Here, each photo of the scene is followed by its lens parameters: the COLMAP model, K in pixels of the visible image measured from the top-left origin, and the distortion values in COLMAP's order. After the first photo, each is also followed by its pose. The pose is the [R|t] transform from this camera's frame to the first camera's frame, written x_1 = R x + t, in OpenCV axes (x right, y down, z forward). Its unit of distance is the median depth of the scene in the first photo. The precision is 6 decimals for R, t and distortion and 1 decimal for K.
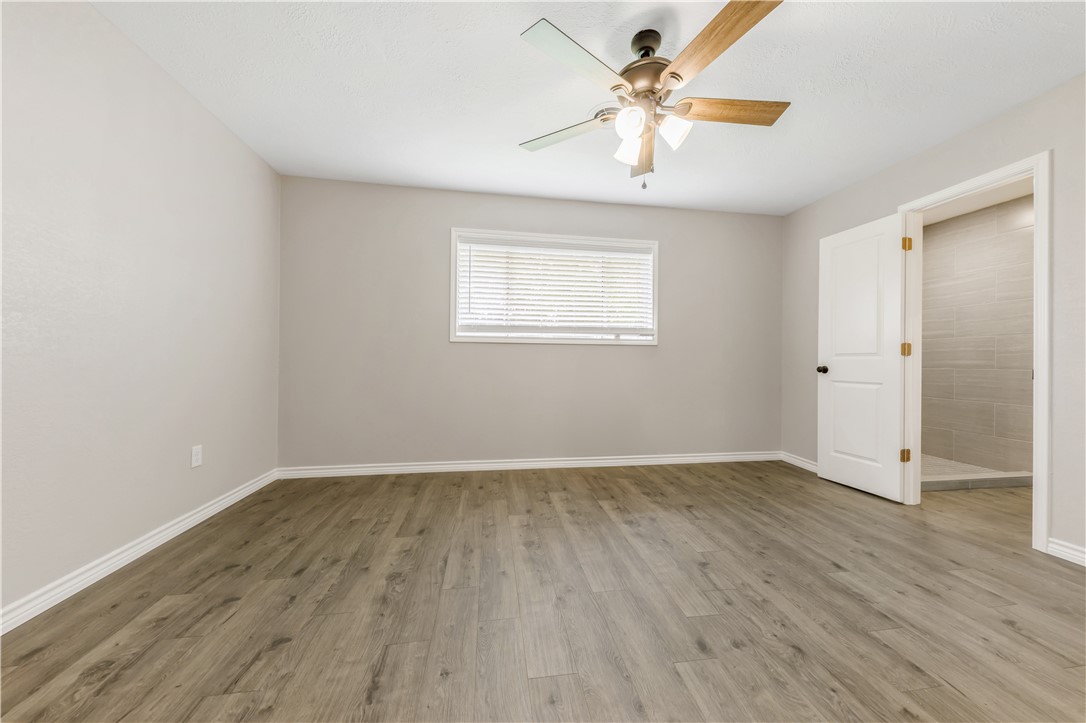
lens RADIAL K [[388.6, 0, 538.9], [0, 388.6, 353.8], [0, 0, 1]] dist [-0.003178, -0.000572]
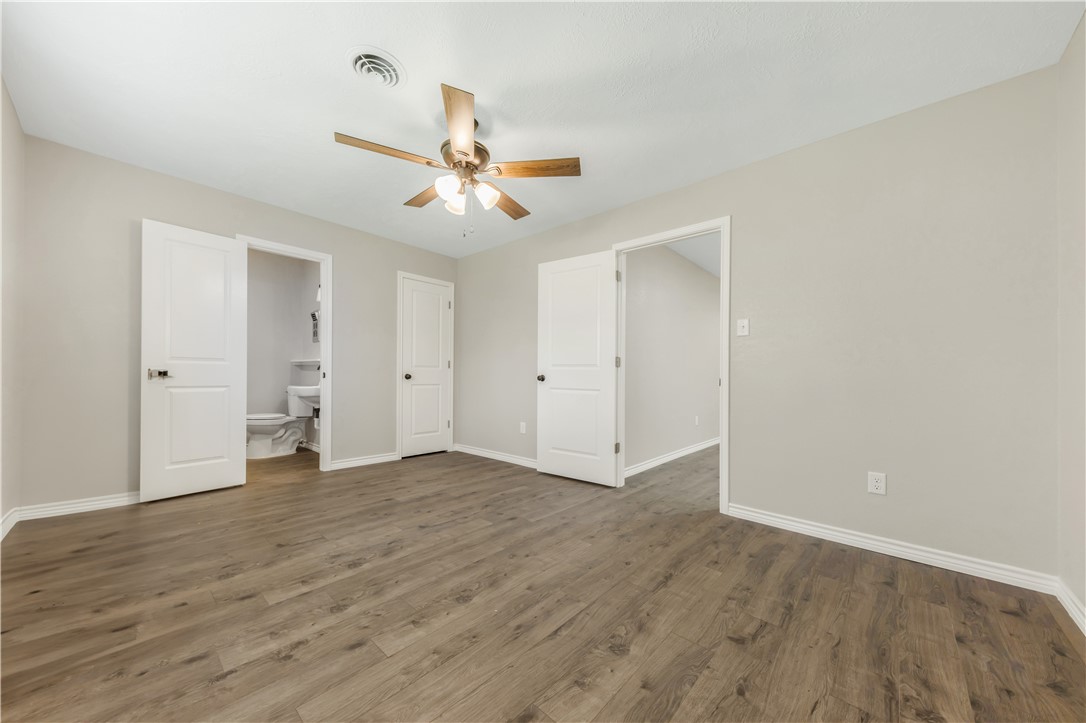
lens RADIAL K [[388.6, 0, 542.8], [0, 388.6, 370.4], [0, 0, 1]] dist [-0.003178, -0.000572]
pose [[-0.660566, -0.016575, 0.750585, -0.881203], [-0.035825, 0.999313, -0.009461, 0.015673], [-0.749913, -0.033140, -0.660706, 1.707344]]
